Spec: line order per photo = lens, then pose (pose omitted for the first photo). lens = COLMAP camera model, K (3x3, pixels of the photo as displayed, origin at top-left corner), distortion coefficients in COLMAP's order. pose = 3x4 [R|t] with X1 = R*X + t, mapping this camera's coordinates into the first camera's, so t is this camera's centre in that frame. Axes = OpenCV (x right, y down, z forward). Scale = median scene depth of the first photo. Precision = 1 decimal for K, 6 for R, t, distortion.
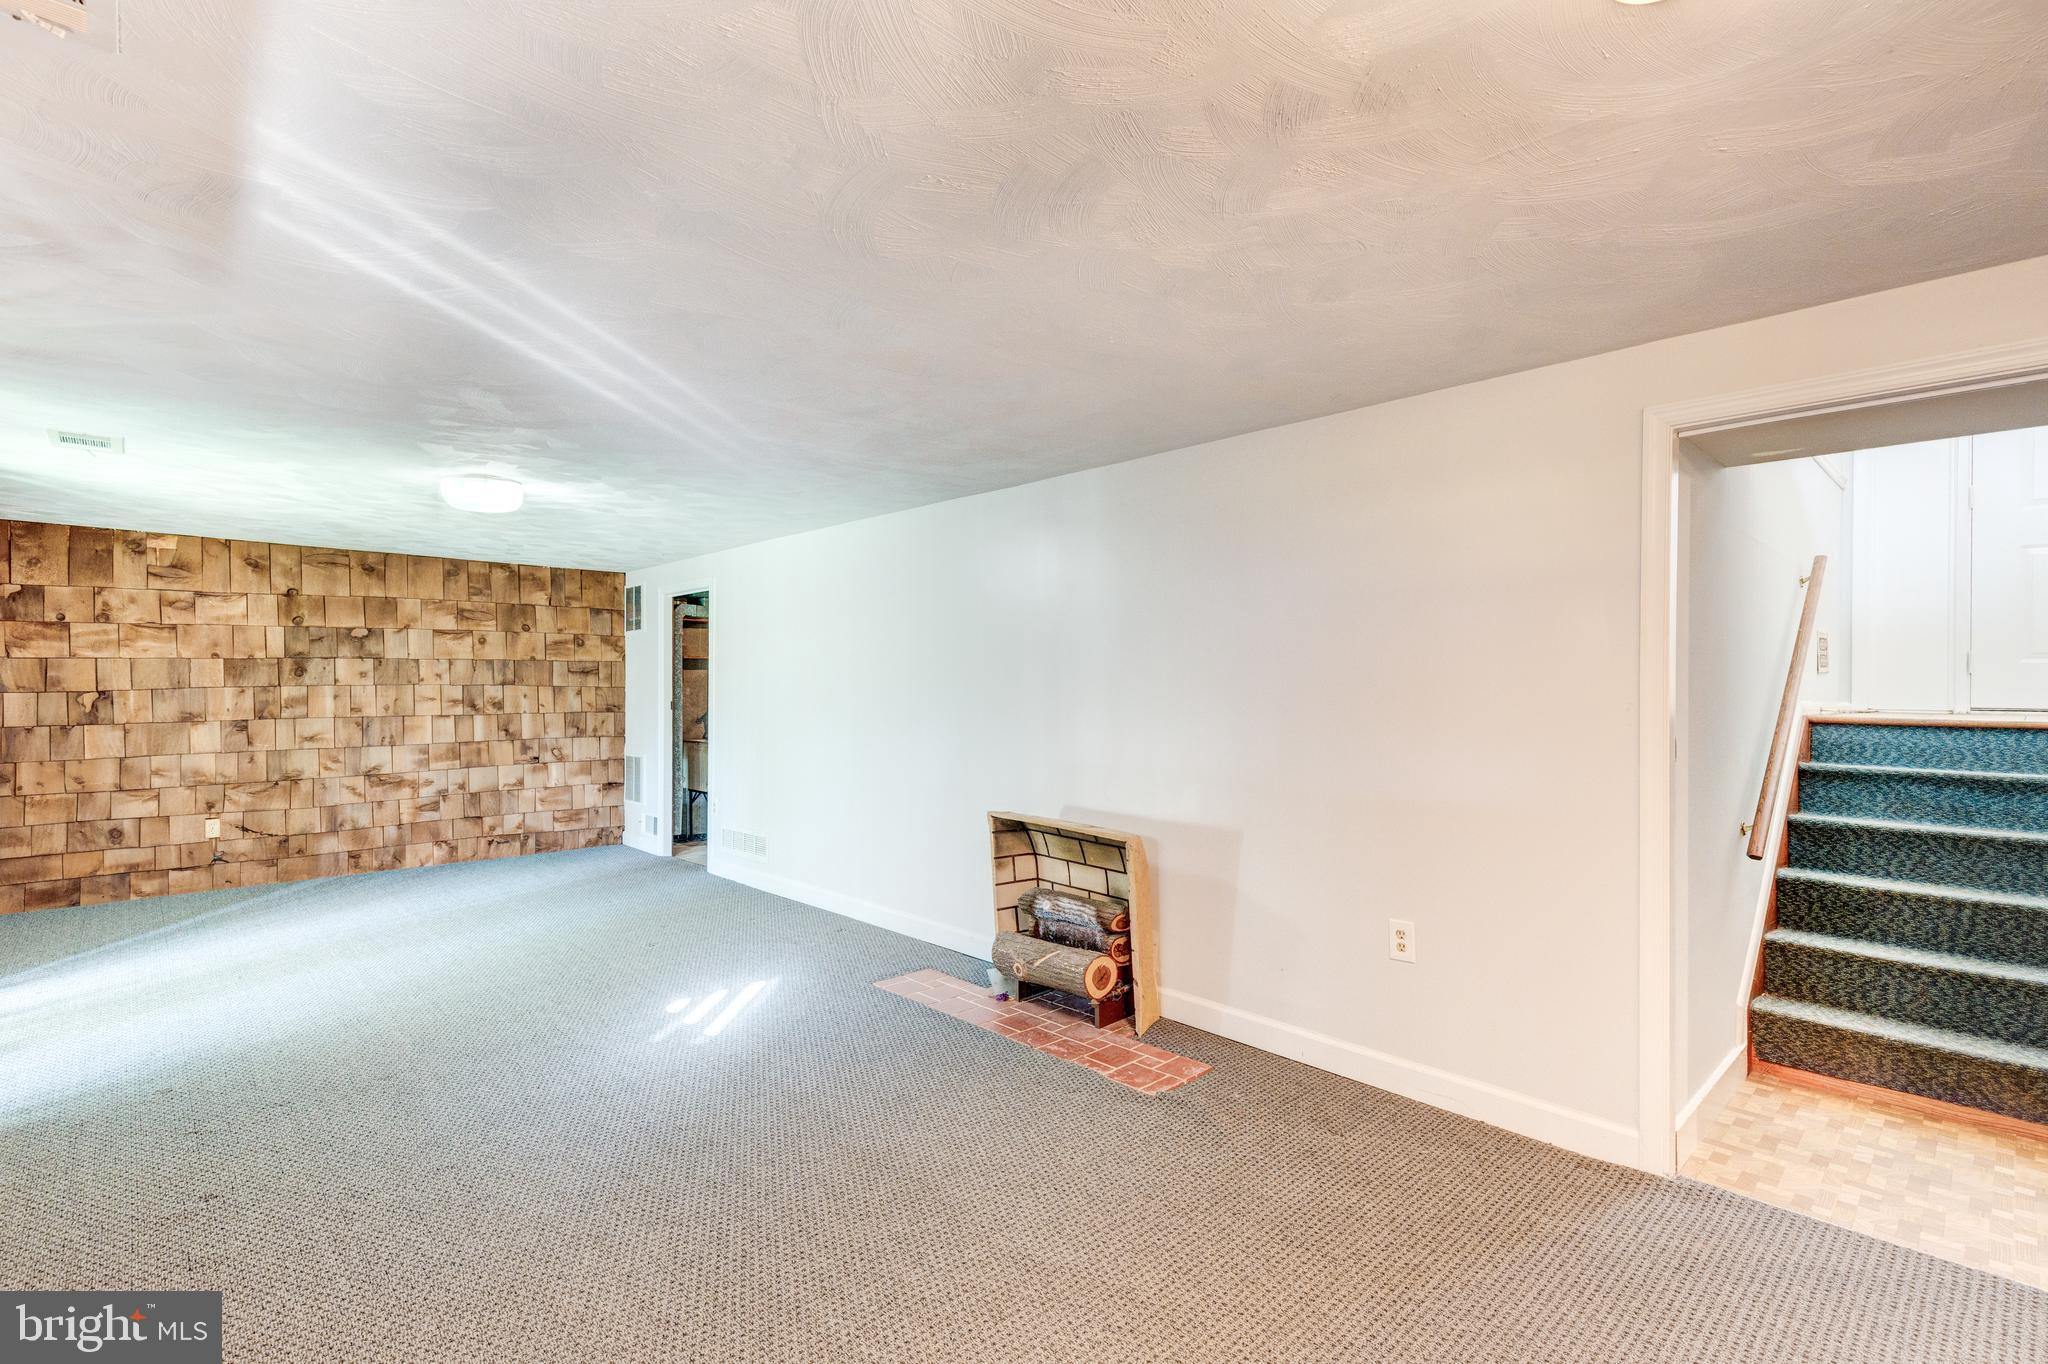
lens RADIAL K [[945.9, 0, 1024.0], [0, 945.9, 682.0], [0, 0, 1]] dist [-0.000823, -0.000641]
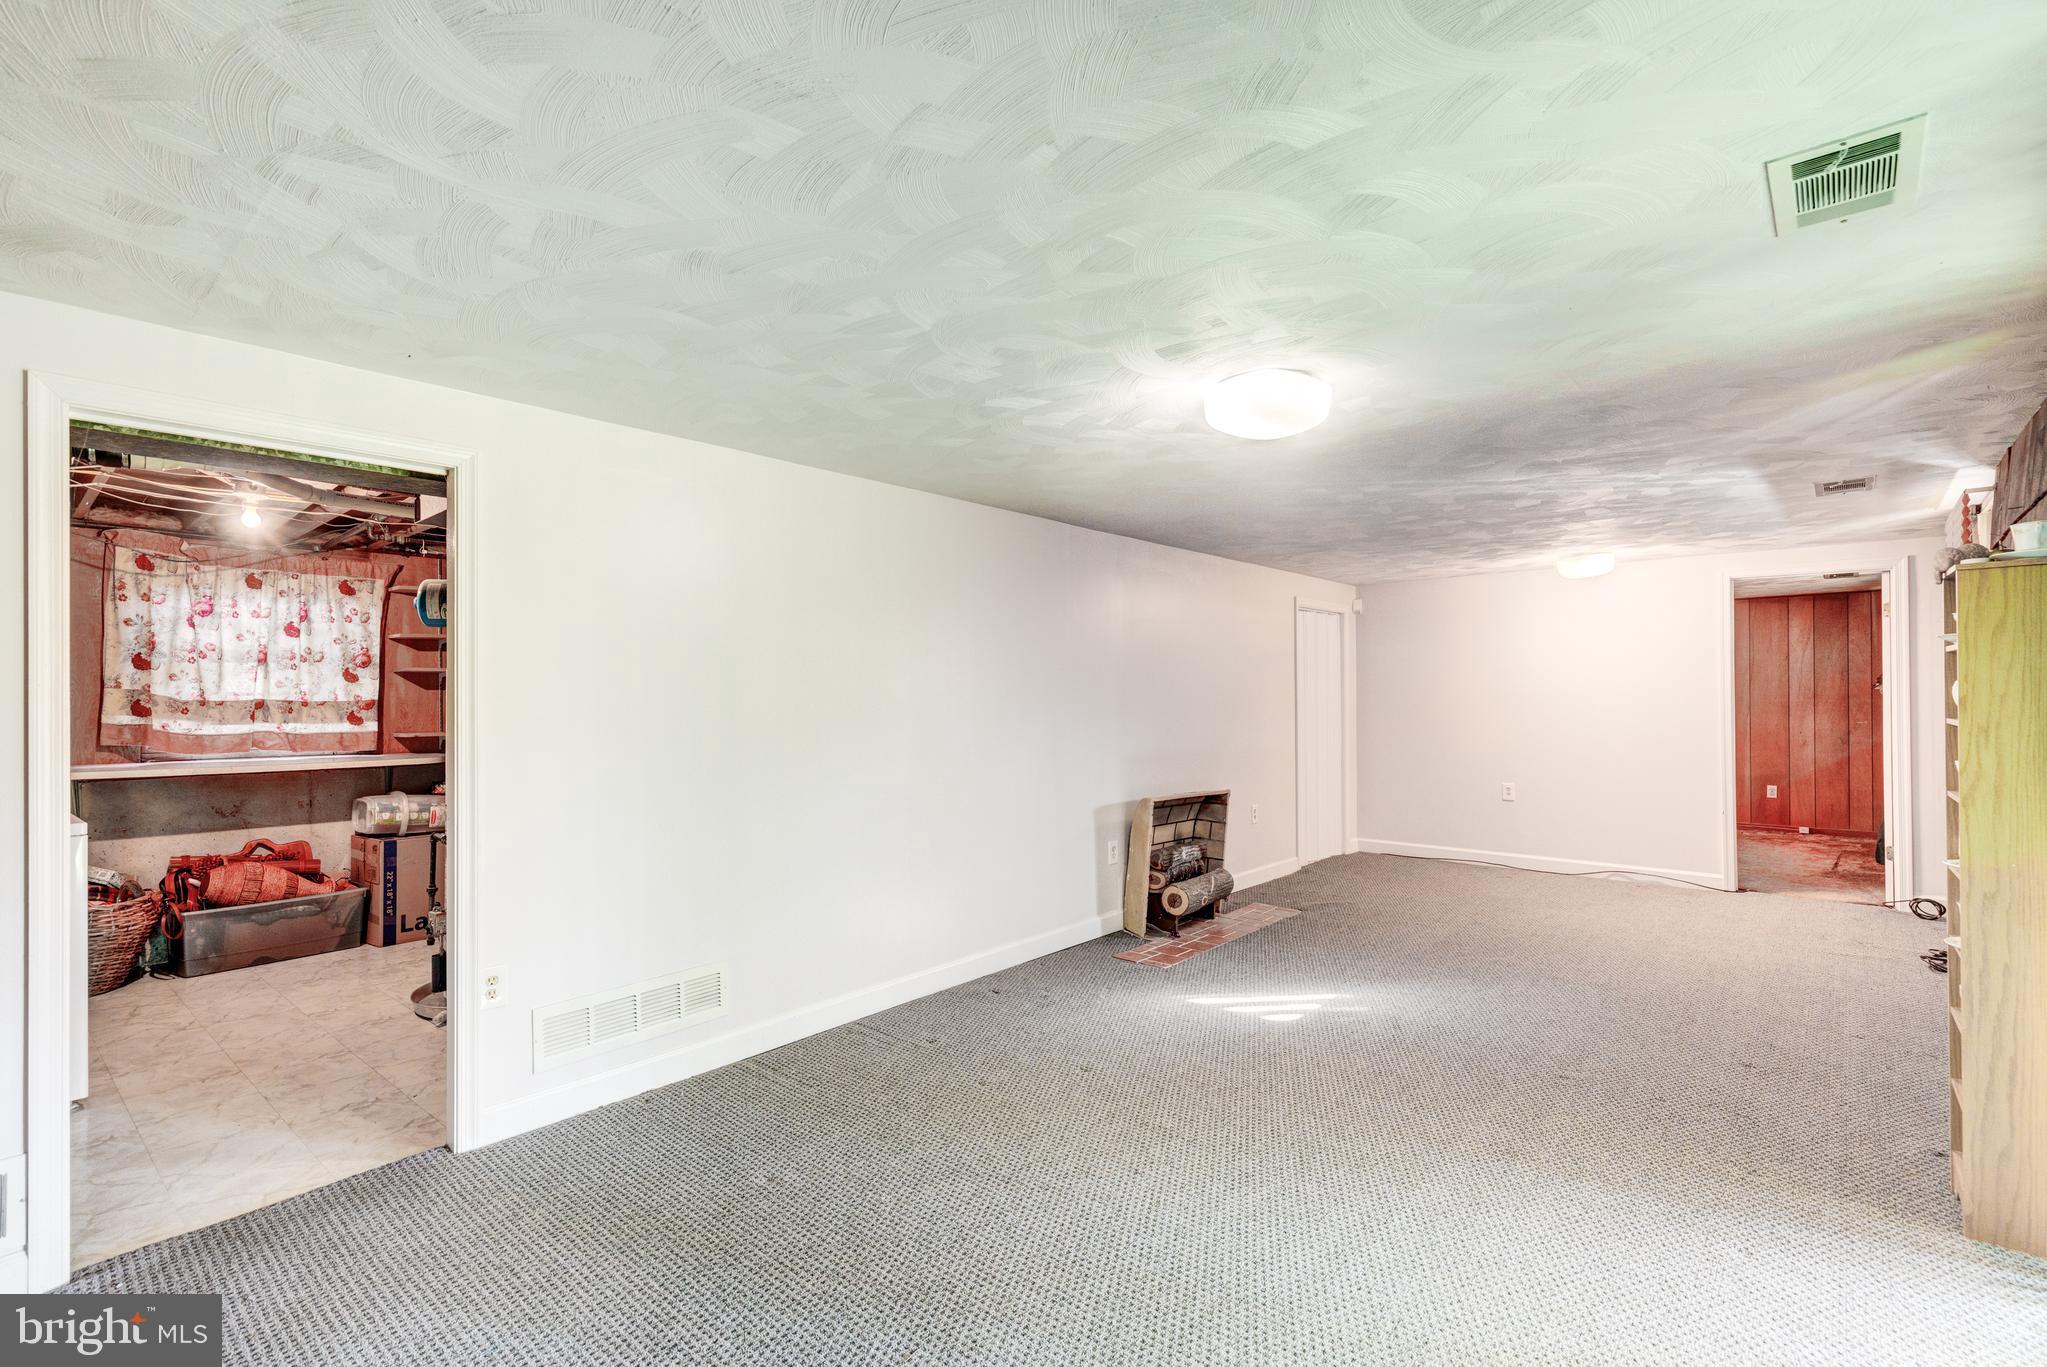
lens RADIAL K [[929.2, 0, 1013.4], [0, 929.2, 707.3], [0, 0, 1]] dist [0.001019, -0.000118]
pose [[-0.087508, -0.014938, 0.996052, -0.745129], [0.000358, 0.999887, 0.015027, -0.001954], [-0.996164, 0.001671, -0.087493, 0.772799]]
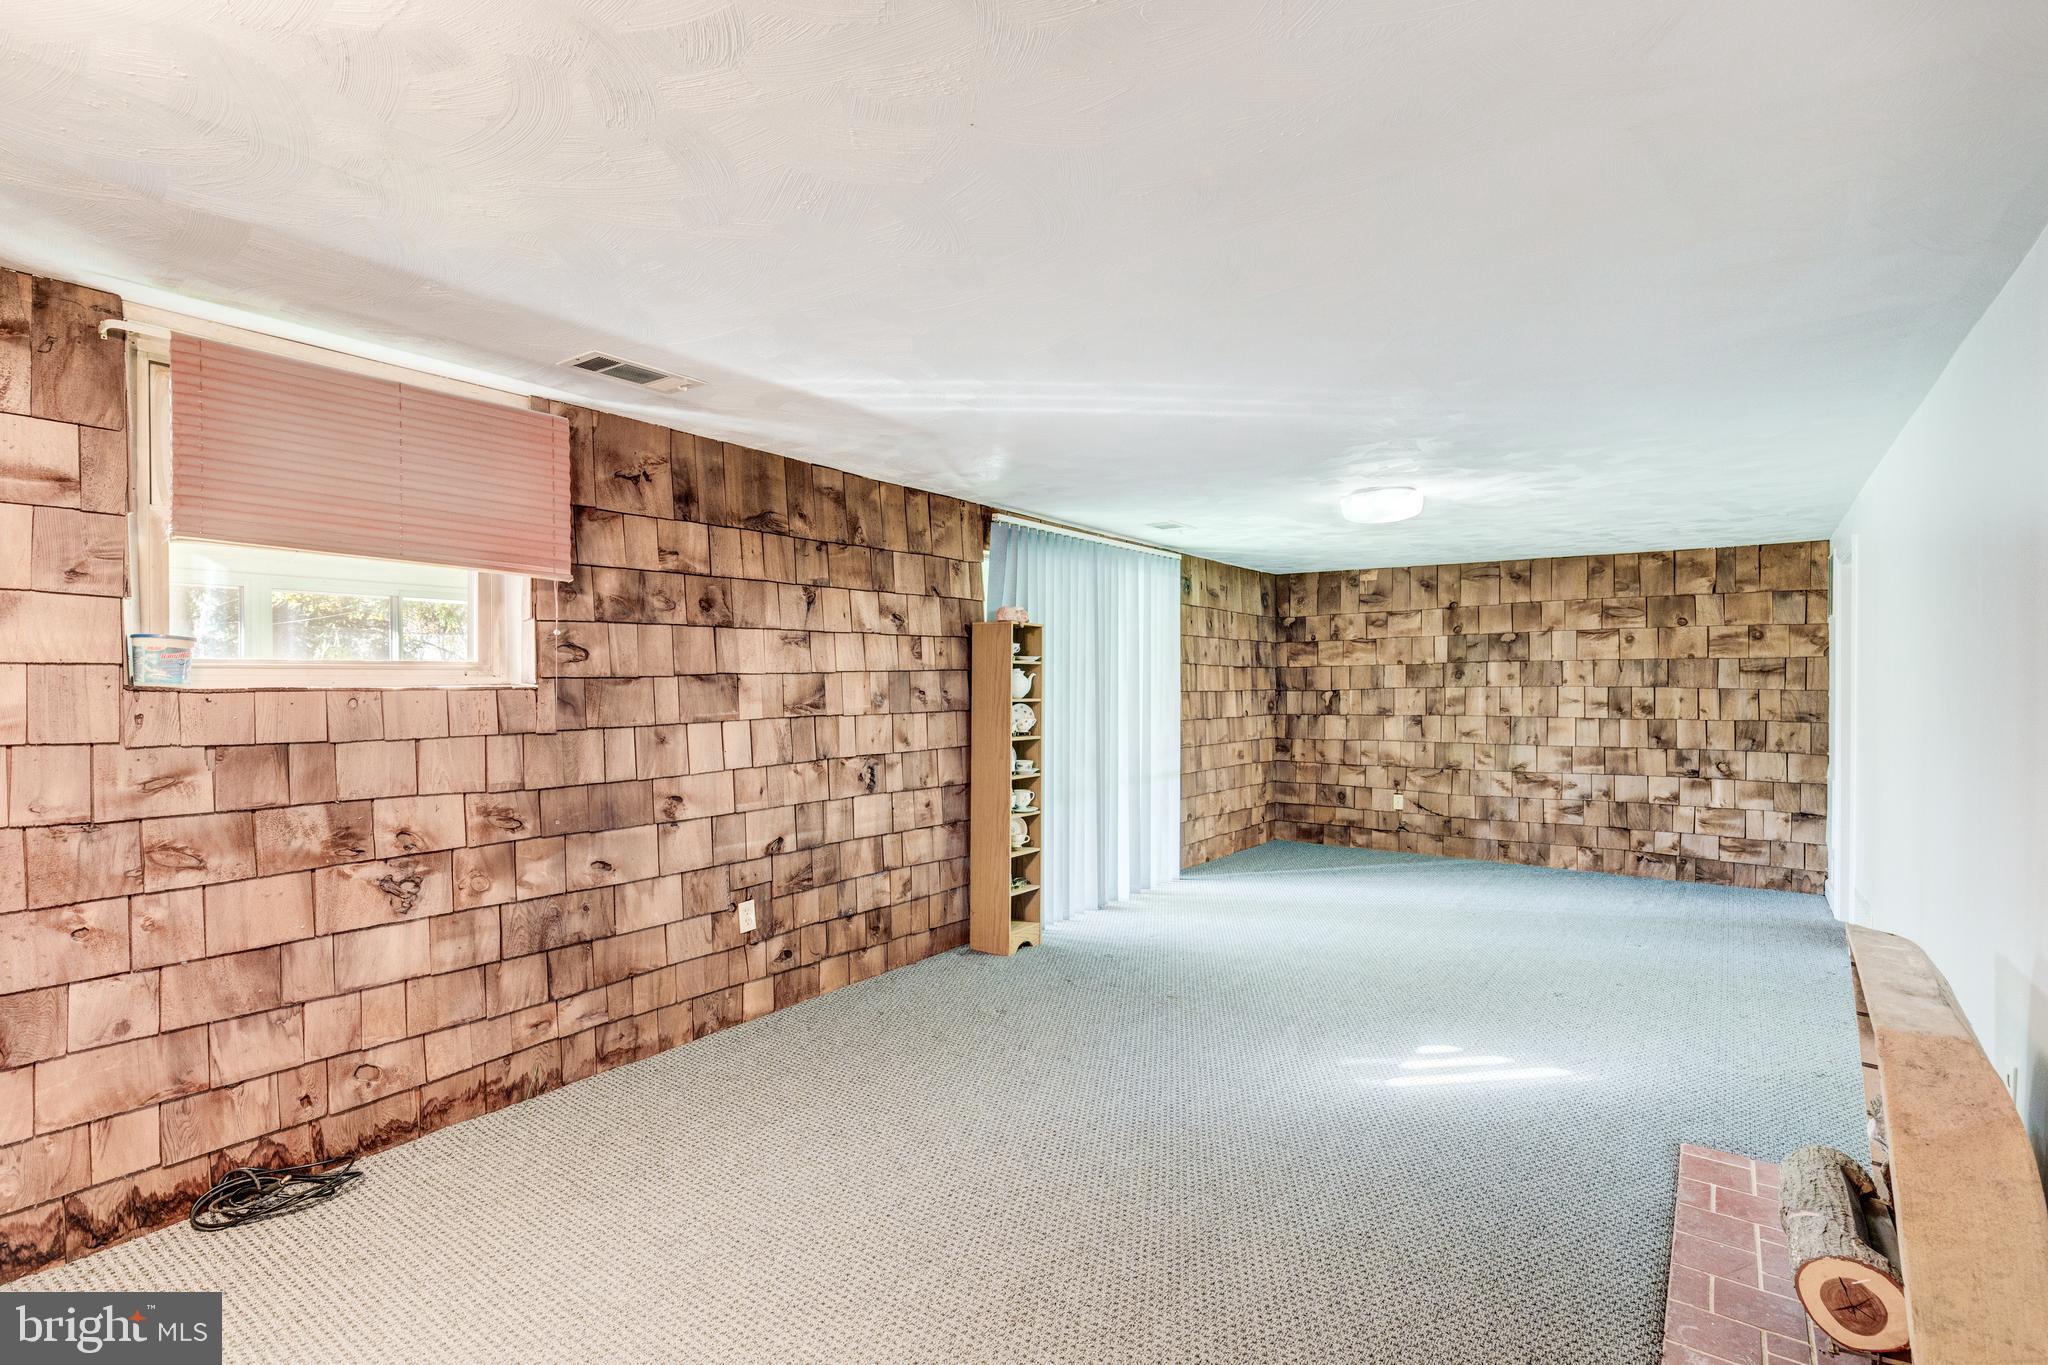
lens RADIAL K [[945.9, 0, 1024.0], [0, 945.9, 682.5], [0, 0, 1]] dist [-0.000823, -0.000641]
pose [[0.179478, 0.000918, -0.983762, 0.244199], [0.002391, 0.999996, 0.001370, -0.004033], [0.983759, -0.002598, 0.179475, 0.264186]]
